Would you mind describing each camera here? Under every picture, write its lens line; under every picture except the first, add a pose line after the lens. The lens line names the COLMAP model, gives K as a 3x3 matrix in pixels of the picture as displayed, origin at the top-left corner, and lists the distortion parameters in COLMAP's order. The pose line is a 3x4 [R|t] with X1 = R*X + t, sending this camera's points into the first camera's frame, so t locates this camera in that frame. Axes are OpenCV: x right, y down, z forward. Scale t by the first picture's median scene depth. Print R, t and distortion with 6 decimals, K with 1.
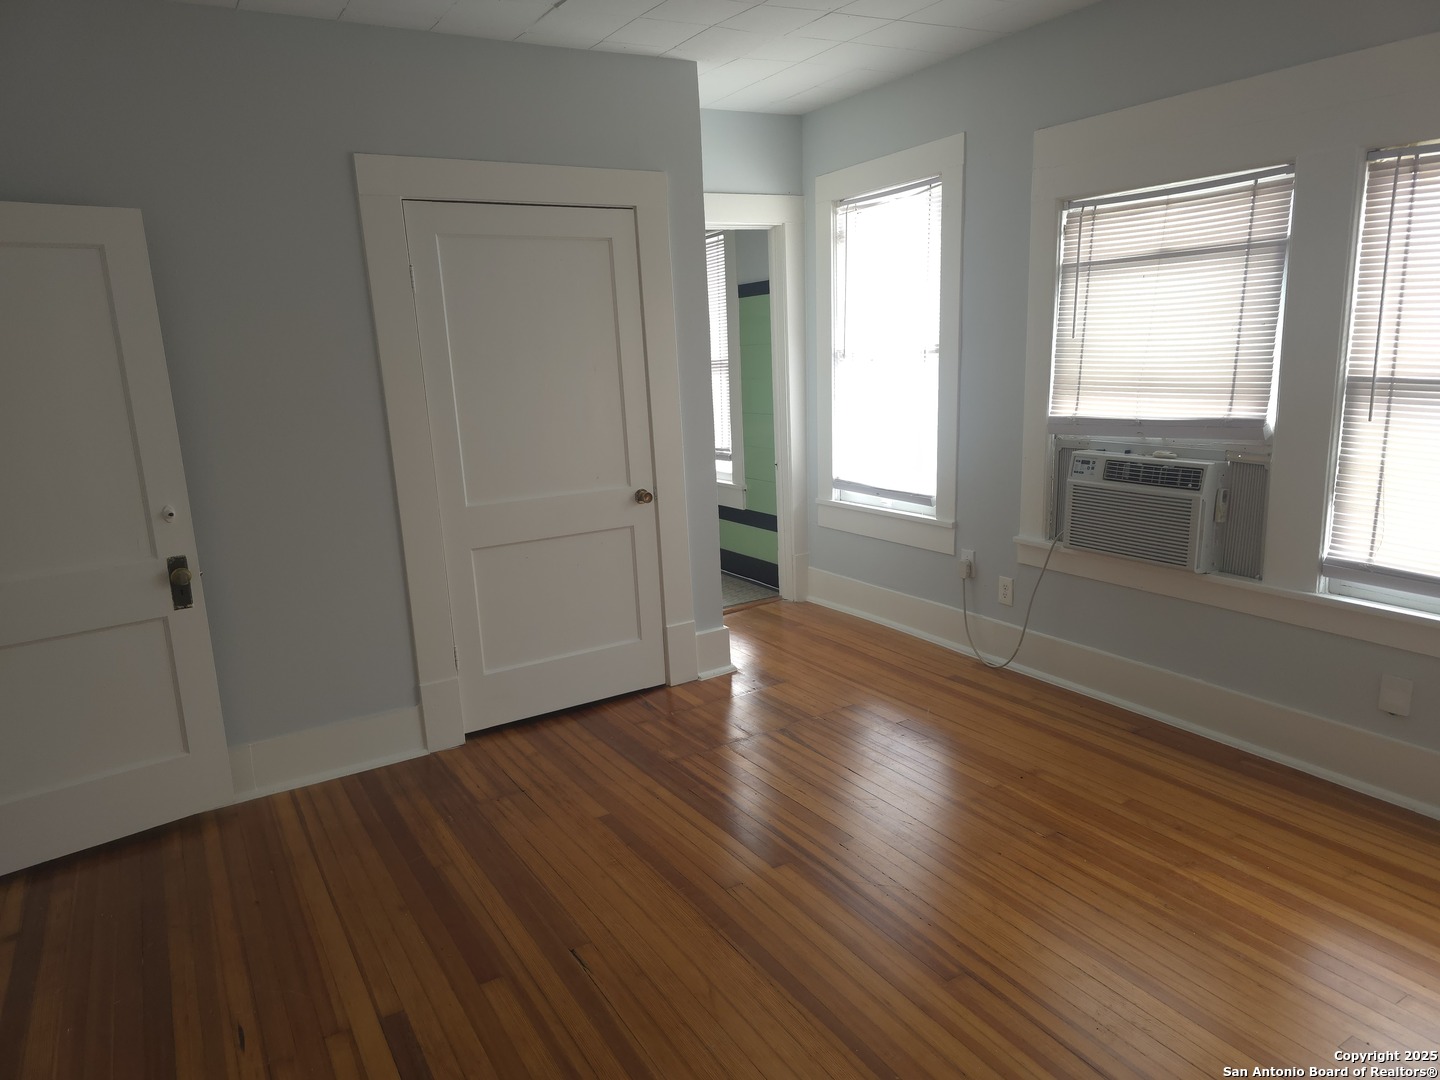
lens RADIAL K [[963.9, 0, 720.0], [0, 963.9, 540.0], [0, 0, 1]] dist [0.068382, -0.042878]
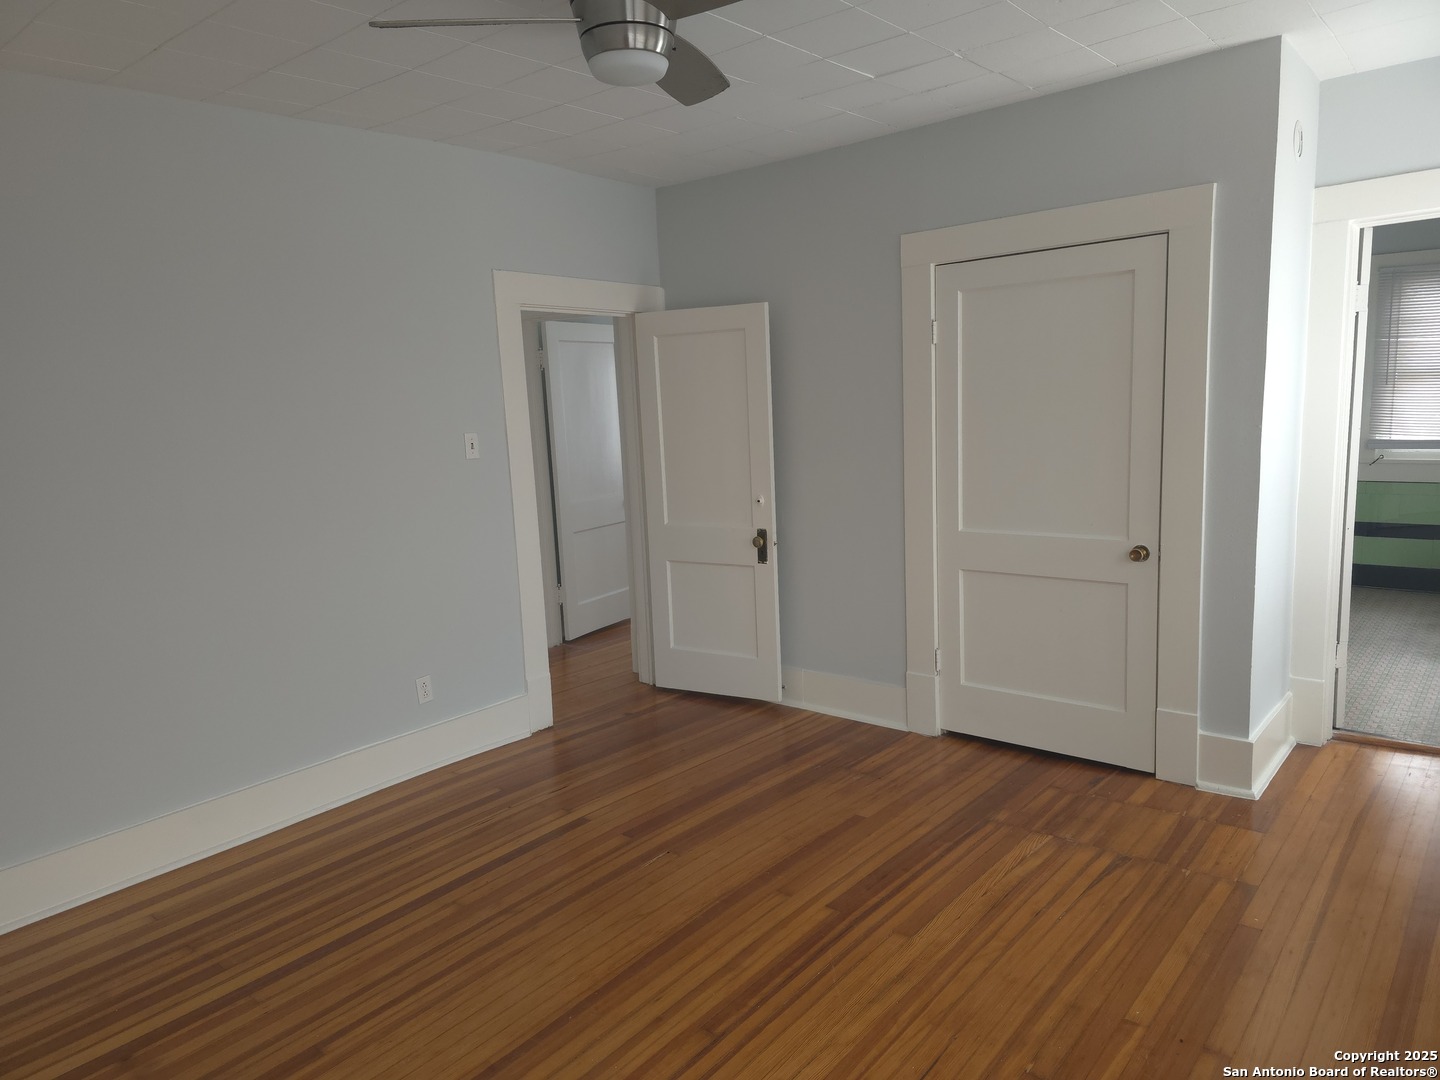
lens RADIAL K [[958.2, 0, 721.9], [0, 958.2, 524.0], [0, 0, 1]] dist [0.058732, -0.048457]
pose [[0.316524, 0.152425, -0.936258, 0.719328], [-0.154439, 0.982117, 0.107679, -0.124166], [0.935928, 0.110512, 0.334404, 0.389601]]
